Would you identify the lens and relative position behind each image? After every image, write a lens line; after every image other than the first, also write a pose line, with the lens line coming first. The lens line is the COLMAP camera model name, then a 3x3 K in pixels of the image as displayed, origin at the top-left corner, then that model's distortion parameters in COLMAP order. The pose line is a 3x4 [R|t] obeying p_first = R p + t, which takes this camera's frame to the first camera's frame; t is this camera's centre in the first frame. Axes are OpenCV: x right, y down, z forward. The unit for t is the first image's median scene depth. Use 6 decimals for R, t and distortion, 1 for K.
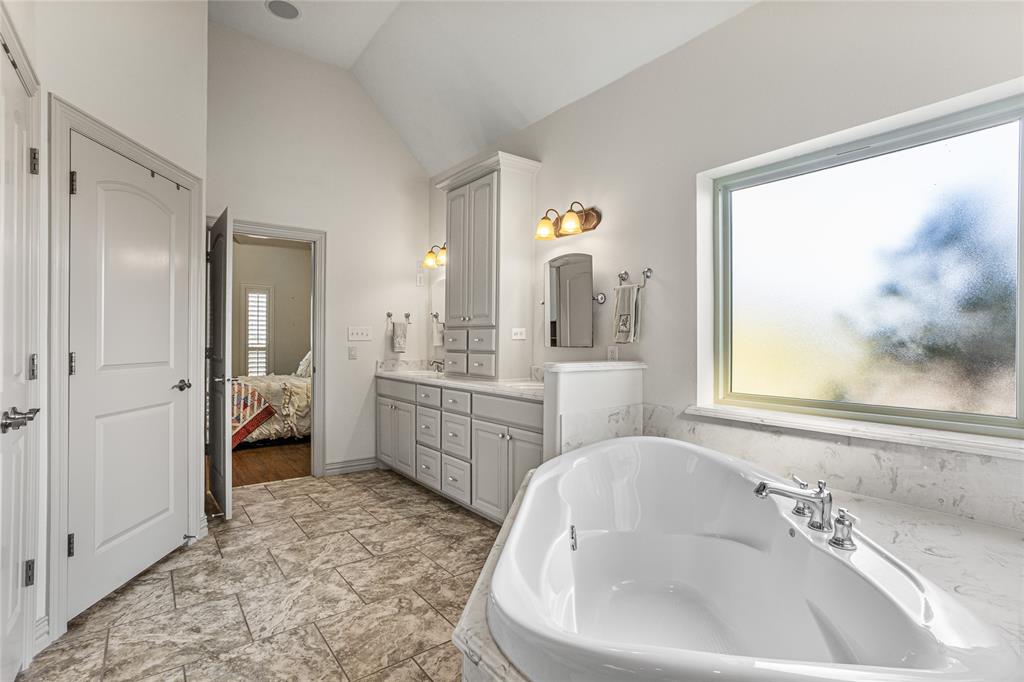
lens RADIAL K [[496.4, 0, 518.9], [0, 496.4, 341.9], [0, 0, 1]] dist [-0.051871, 0.040841]
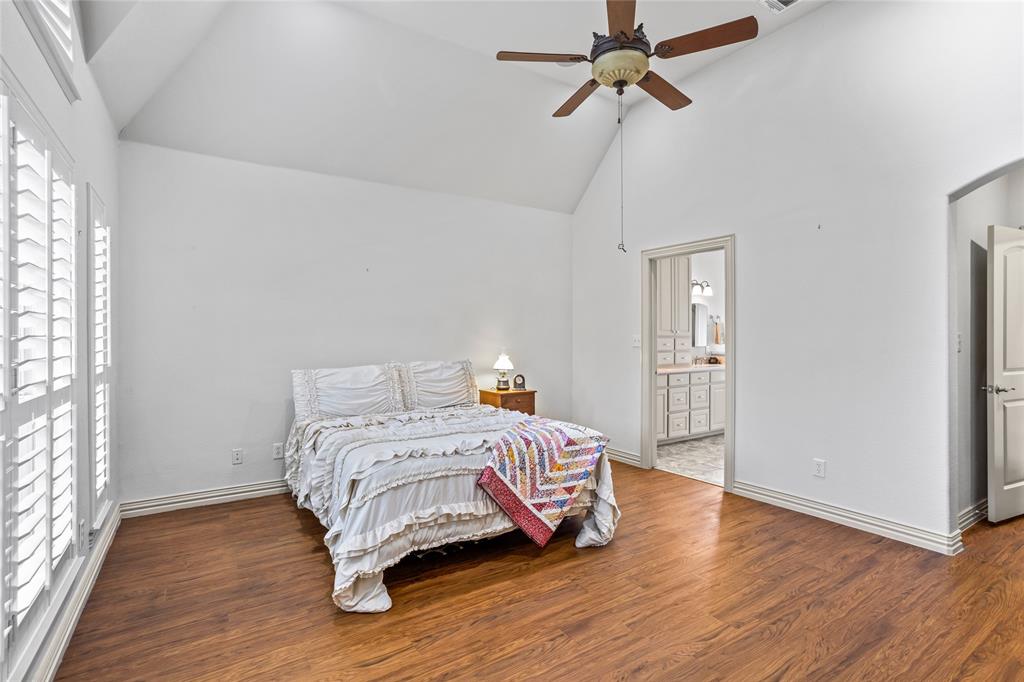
lens RADIAL K [[496.4, 0, 518.9], [0, 496.4, 341.9], [0, 0, 1]] dist [-0.051871, 0.040841]
pose [[0.067201, -0.010807, 0.997681, -2.115039], [-0.011879, 0.999862, 0.011630, -0.028704], [-0.997669, -0.012633, 0.067063, 1.650431]]
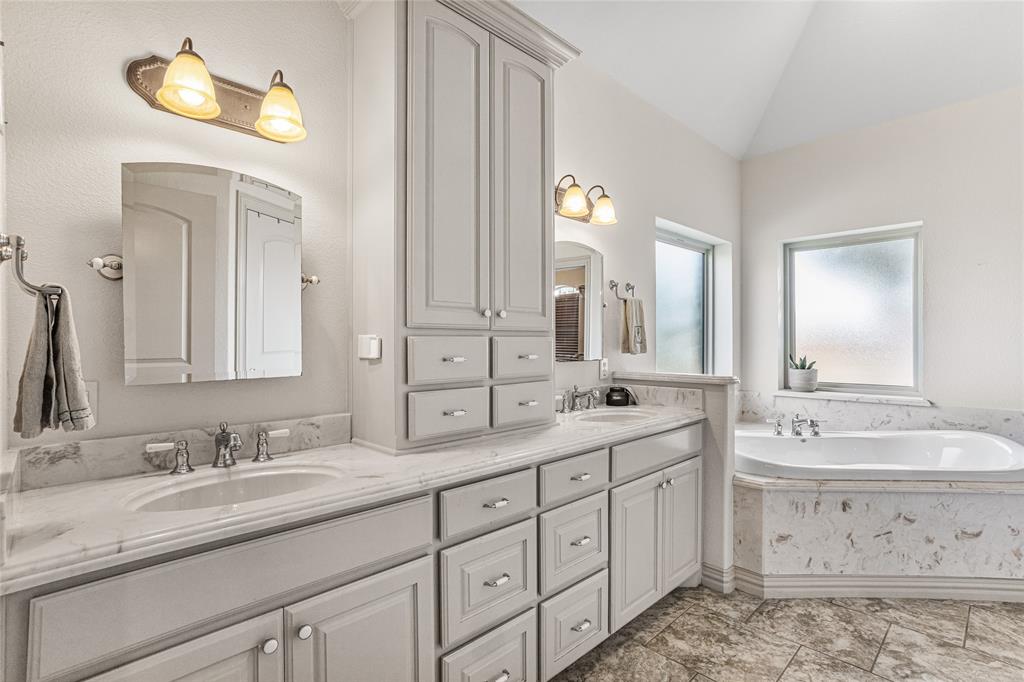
lens RADIAL K [[496.4, 0, 518.9], [0, 496.4, 341.9], [0, 0, 1]] dist [-0.051871, 0.040841]
pose [[-0.119949, -0.001550, 0.992779, -0.679630], [-0.011815, 0.999930, 0.000134, -0.022059], [-0.992710, -0.011713, -0.119959, 1.201994]]
